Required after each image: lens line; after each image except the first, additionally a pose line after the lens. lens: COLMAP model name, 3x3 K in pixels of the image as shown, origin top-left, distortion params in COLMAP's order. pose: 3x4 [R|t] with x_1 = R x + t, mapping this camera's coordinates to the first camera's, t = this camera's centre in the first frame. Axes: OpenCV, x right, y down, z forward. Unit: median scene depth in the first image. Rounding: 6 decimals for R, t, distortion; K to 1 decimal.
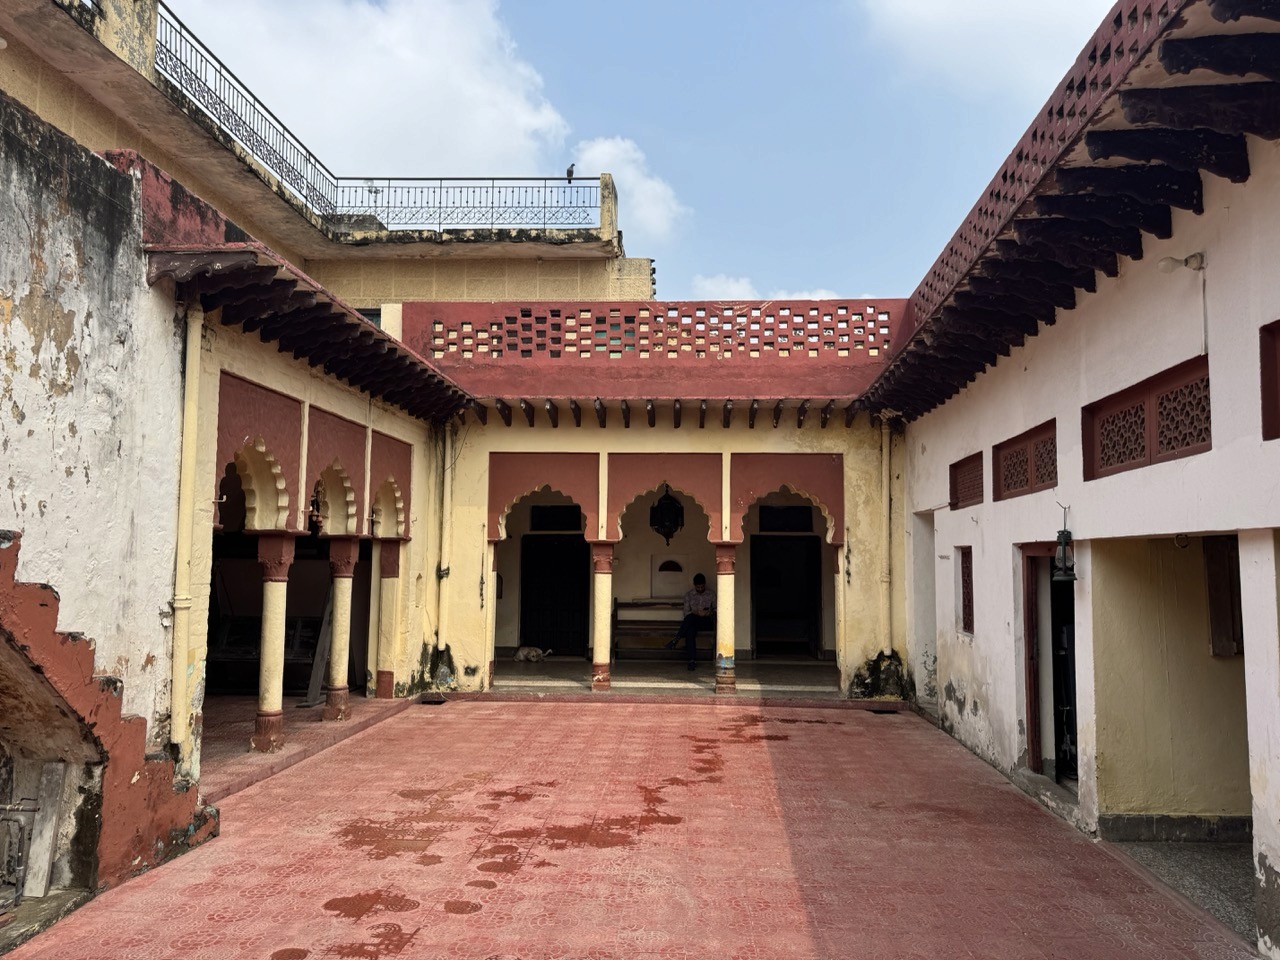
lens RADIAL K [[903.5, 0, 641.4], [0, 903.5, 484.2], [0, 0, 1]] dist [0.082311, -0.106253]
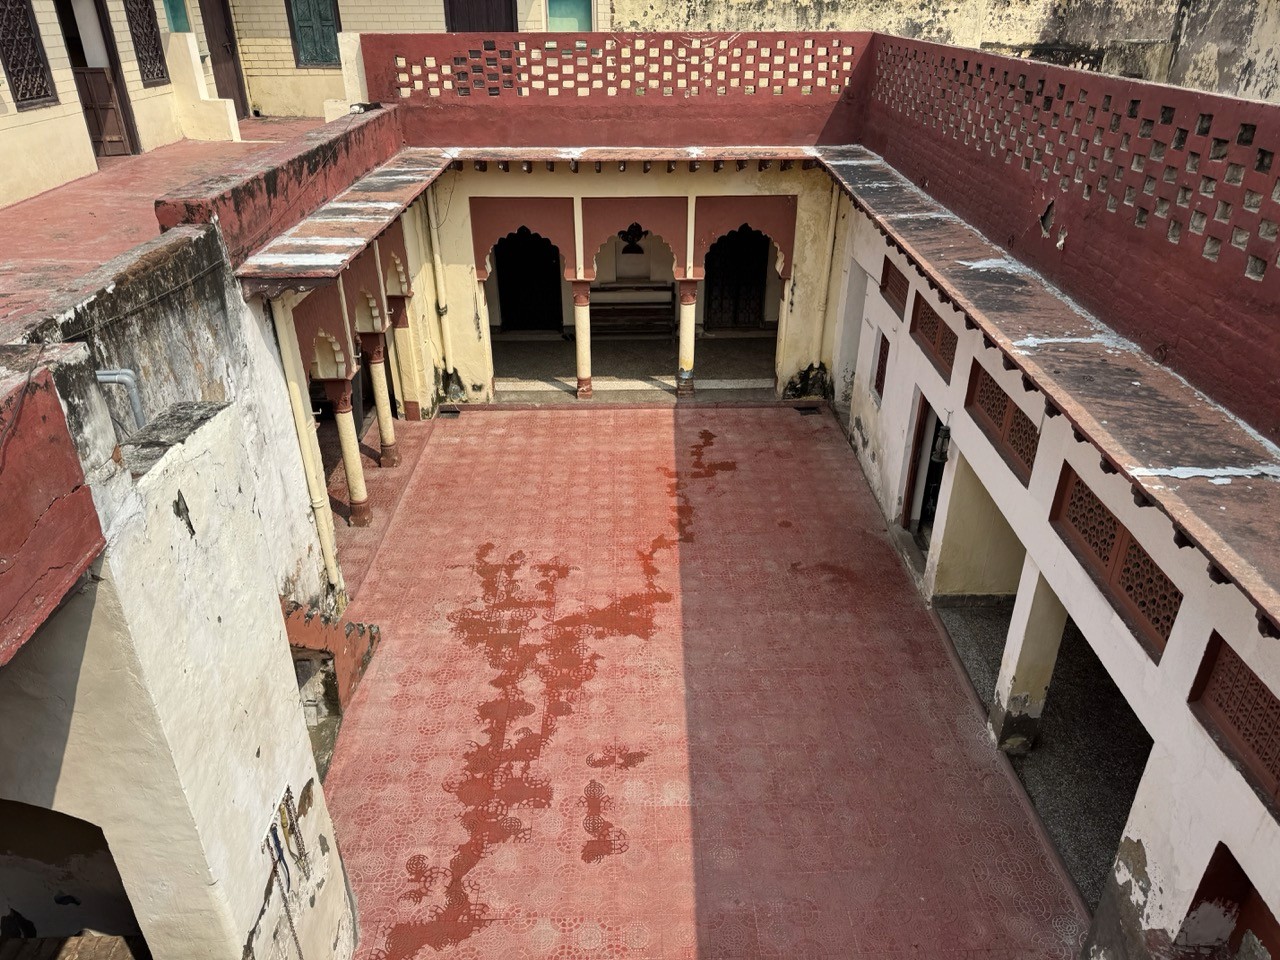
lens RADIAL K [[896.5, 0, 642.0], [0, 896.5, 483.0], [0, 0, 1]] dist [0.227796, -0.465076]
pose [[0.996833, -0.047977, 0.063423, -0.075070], [0.005971, 0.840426, 0.541894, -0.498672], [-0.079301, -0.539799, 0.838050, -0.144909]]
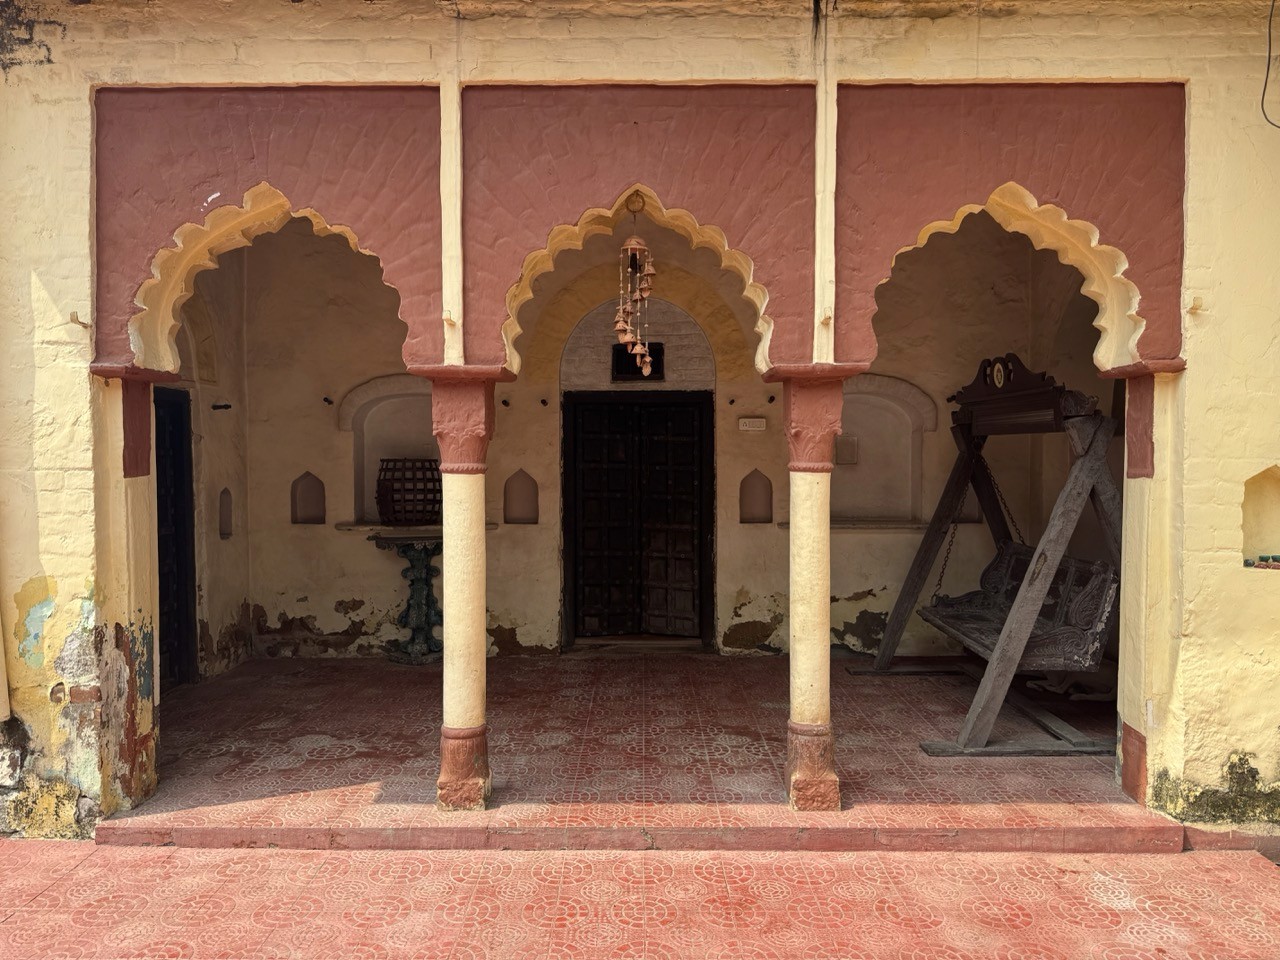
lens RADIAL K [[911.3, 0, 643.7], [0, 911.3, 485.9], [0, 0, 1]] dist [0.036876, -0.046036]
pose [[0.059176, 0.026073, -0.997907, 0.104501], [0.084690, 0.995924, 0.031044, 0.108561], [0.994649, -0.086350, 0.056727, 1.090147]]
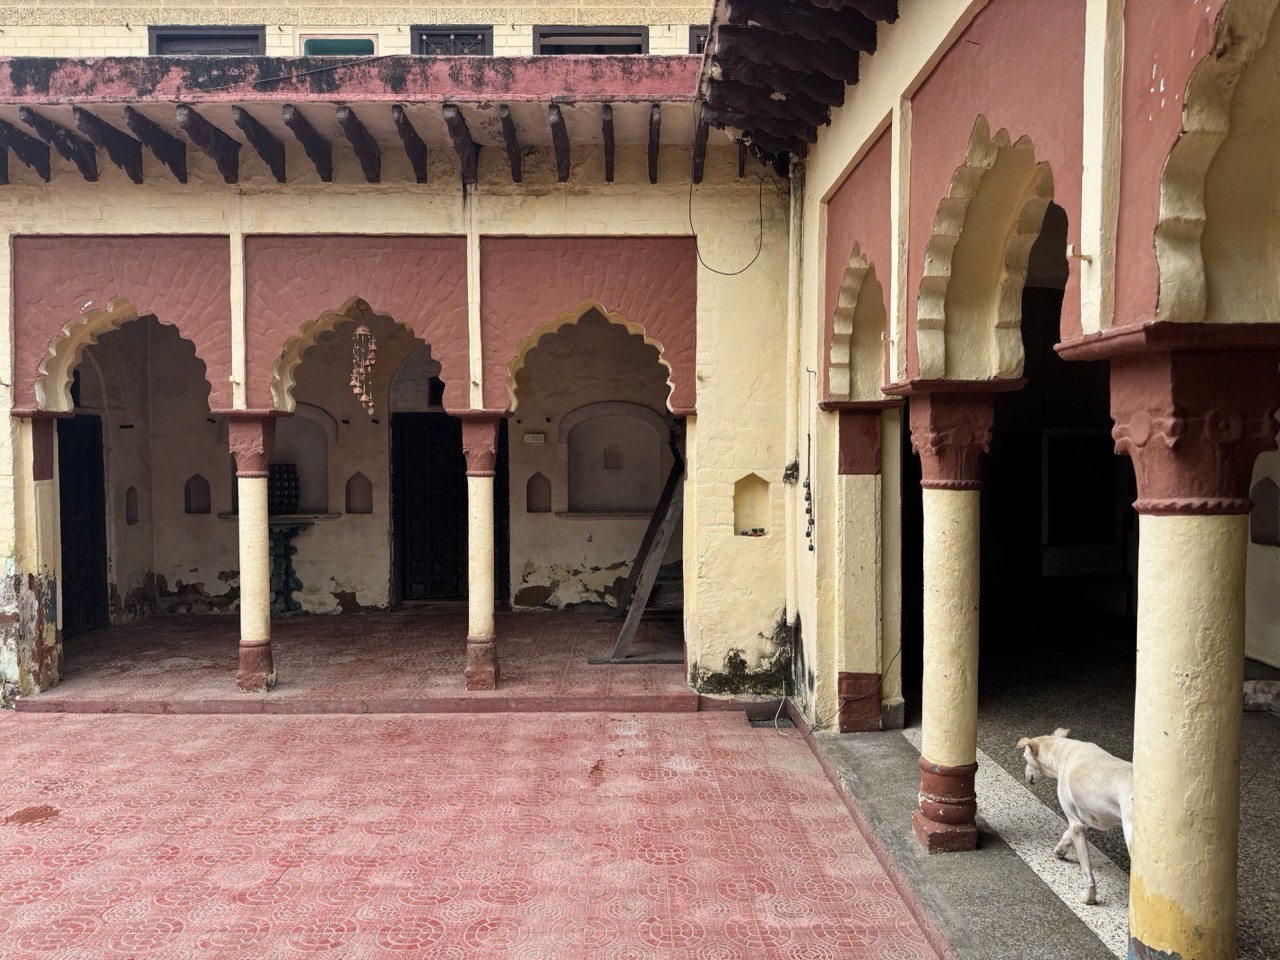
lens RADIAL K [[903.5, 0, 641.4], [0, 903.5, 484.2], [0, 0, 1]] dist [0.082311, -0.106253]
pose [[0.067184, 0.028252, -0.997341, 0.403764], [0.085967, 0.995718, 0.033997, 0.116557], [0.994030, -0.088023, 0.064467, 1.301188]]
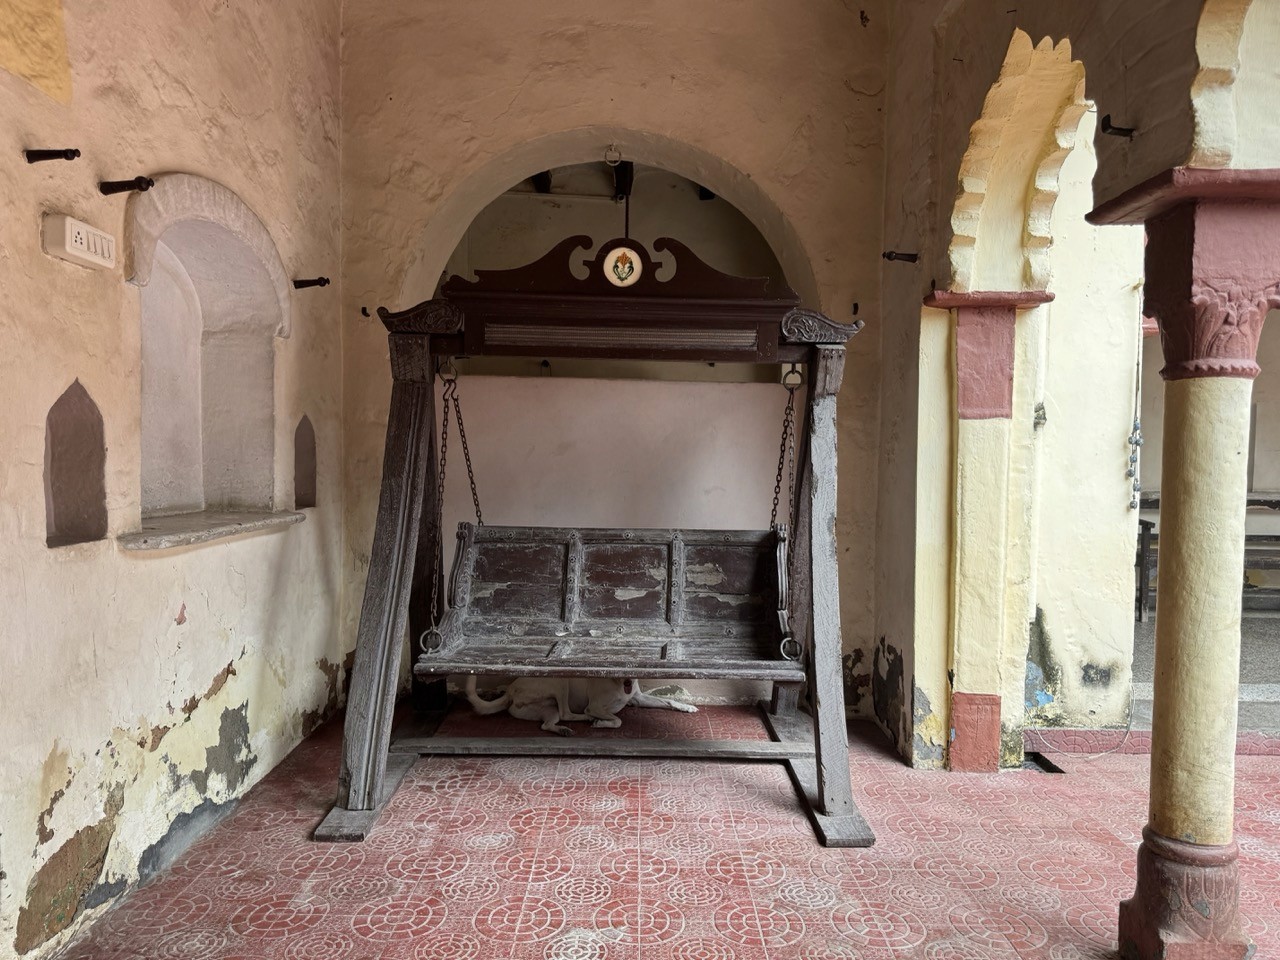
lens RADIAL K [[911.3, 0, 643.7], [0, 911.3, 485.9], [0, 0, 1]] dist [0.036876, -0.046036]
pose [[0.997556, 0.005898, 0.069618, -0.588206], [-0.014116, 0.992895, 0.118155, 0.124975], [-0.068427, -0.118849, 0.990552, 0.943362]]
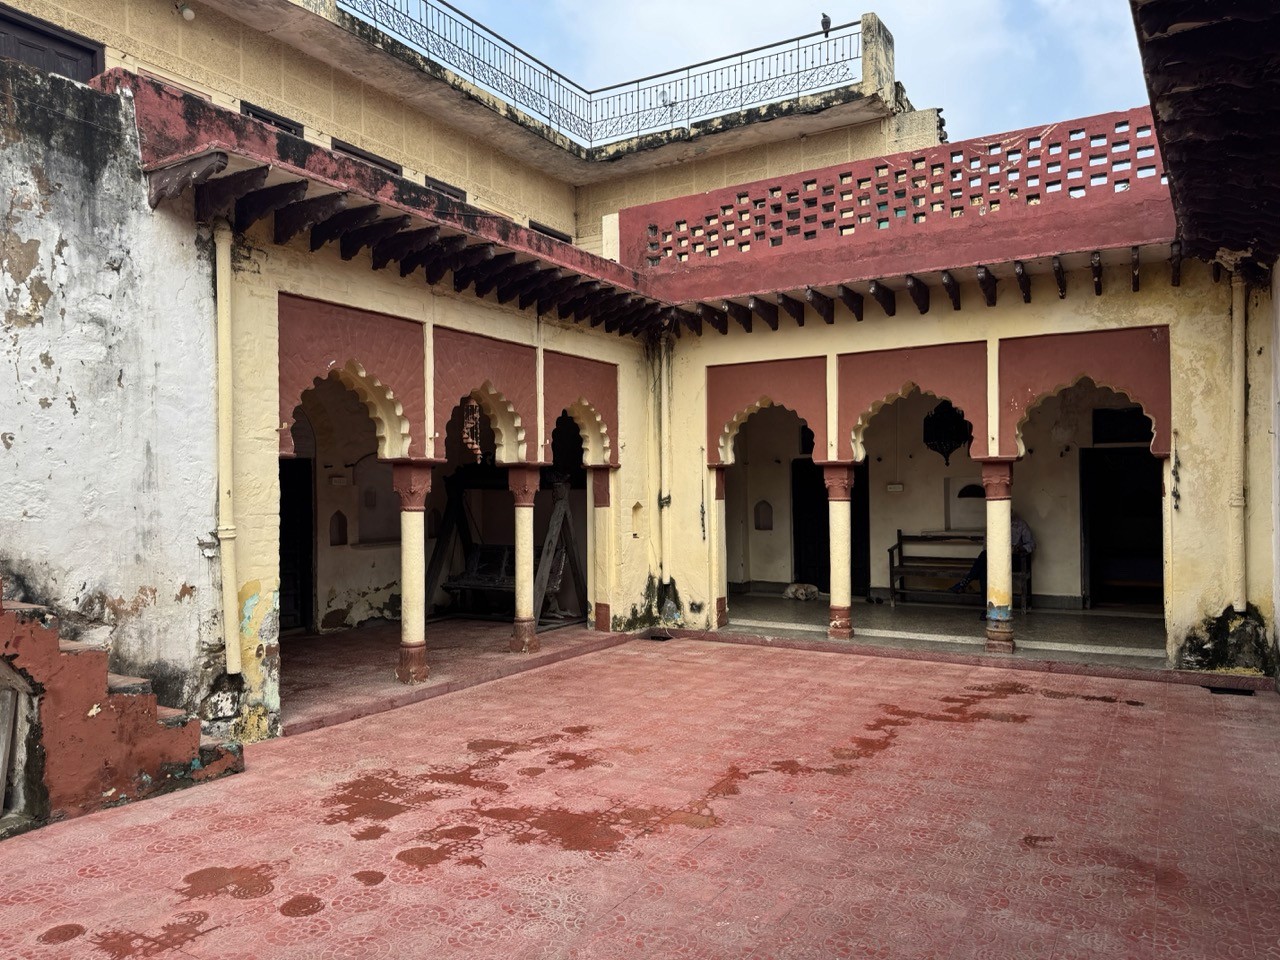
lens RADIAL K [[903.5, 0, 641.4], [0, 903.5, 484.2], [0, 0, 1]] dist [0.082311, -0.106253]
pose [[0.889046, -0.021073, -0.457332, 0.265723], [0.056130, 0.996421, 0.063203, 0.030884], [0.454364, -0.081860, 0.887047, 0.259719]]
